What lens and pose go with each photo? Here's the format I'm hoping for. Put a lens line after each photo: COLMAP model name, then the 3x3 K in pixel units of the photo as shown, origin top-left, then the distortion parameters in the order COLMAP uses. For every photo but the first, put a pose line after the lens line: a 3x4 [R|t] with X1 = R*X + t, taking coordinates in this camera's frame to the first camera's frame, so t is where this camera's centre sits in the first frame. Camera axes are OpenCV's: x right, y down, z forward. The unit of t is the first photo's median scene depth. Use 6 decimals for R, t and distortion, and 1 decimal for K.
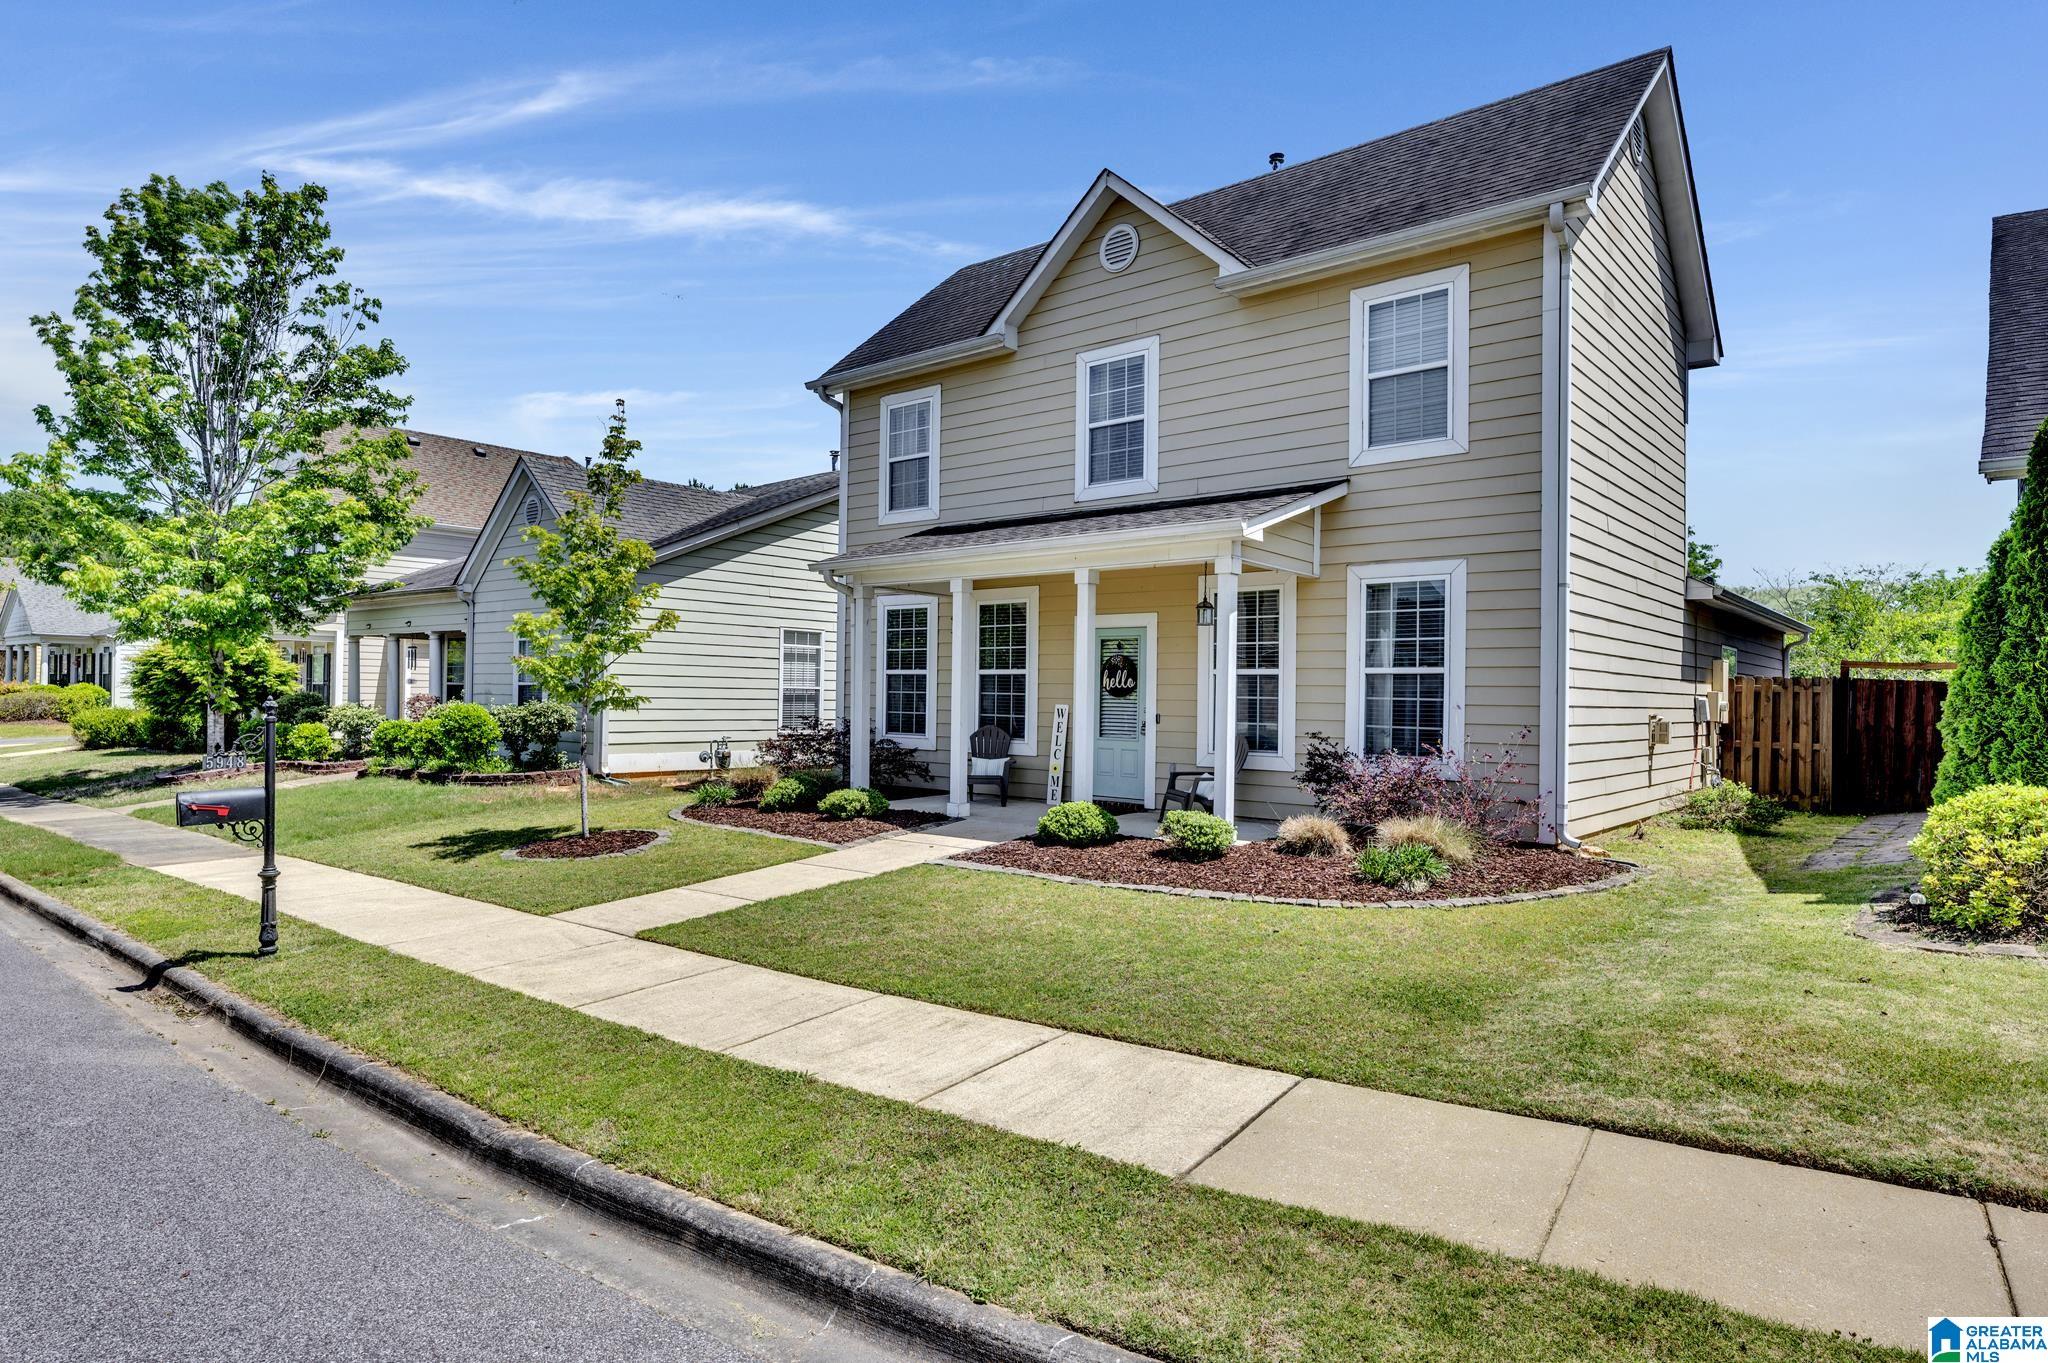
lens RADIAL K [[1156.5, 0, 1024.0], [0, 1156.5, 681.5], [0, 0, 1]] dist [0.000715, 0.000415]
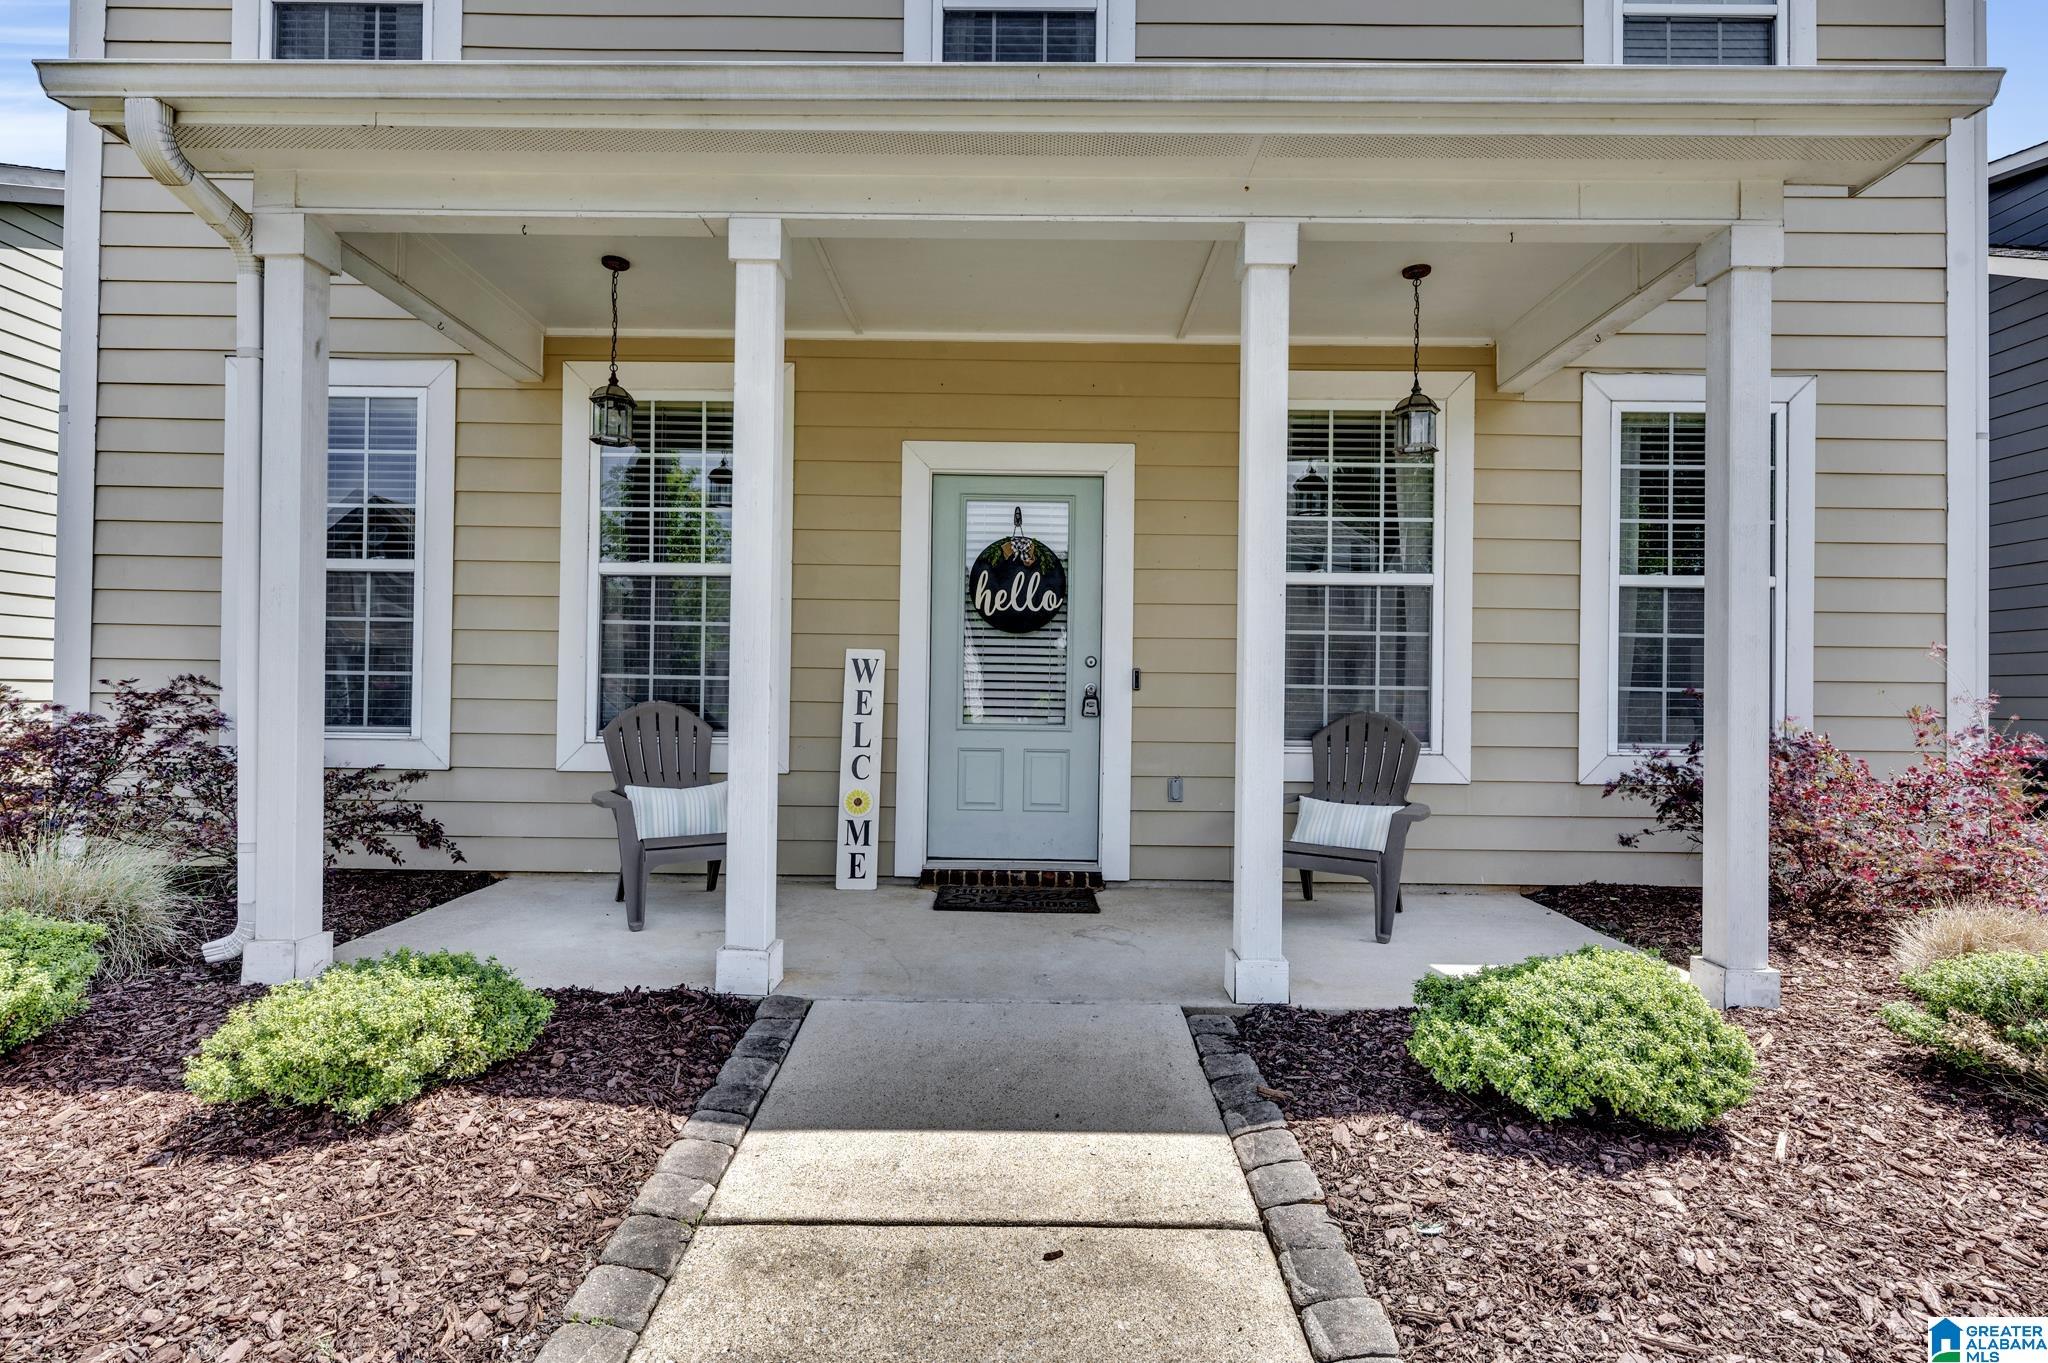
lens RADIAL K [[924.9, 0, 1024.0], [0, 924.9, 681.5], [0, 0, 1]] dist [-0.000390, -0.000142]
pose [[0.764783, 0.006220, 0.644258, -0.147515], [-0.009916, 0.999949, 0.002118, 0.031963], [-0.644212, -0.008008, 0.764805, 0.738676]]
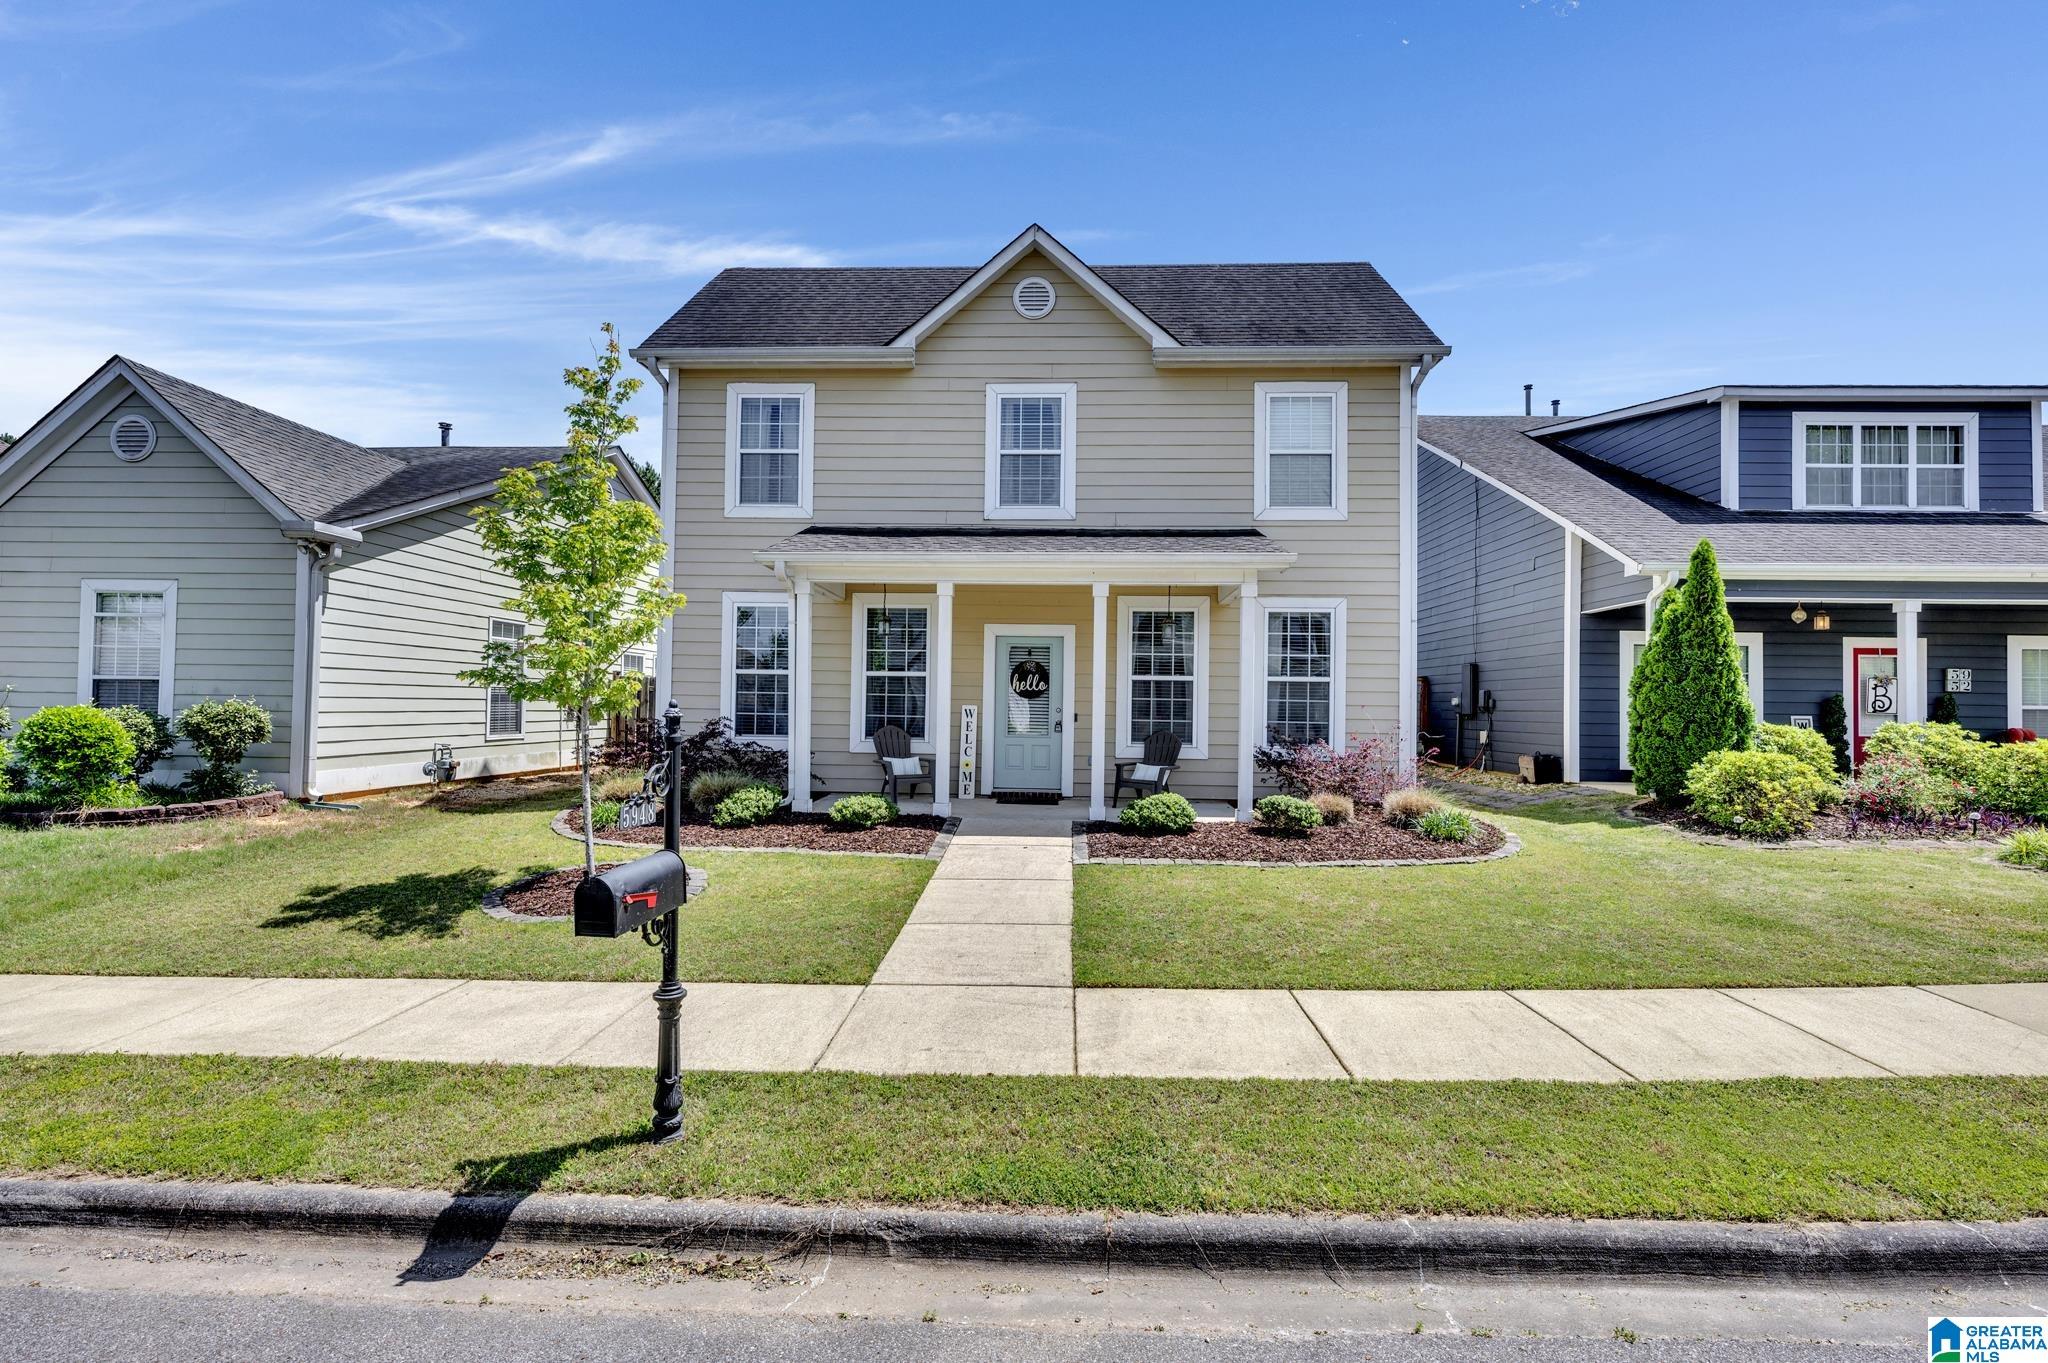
lens RADIAL K [[924.9, 0, 1024.0], [0, 924.9, 681.5], [0, 0, 1]] dist [-0.000390, -0.000142]
pose [[0.793313, 0.012955, 0.608676, -0.474067], [-0.011356, 0.999915, -0.006482, 0.002896], [-0.608708, -0.001769, 0.793392, 0.299492]]
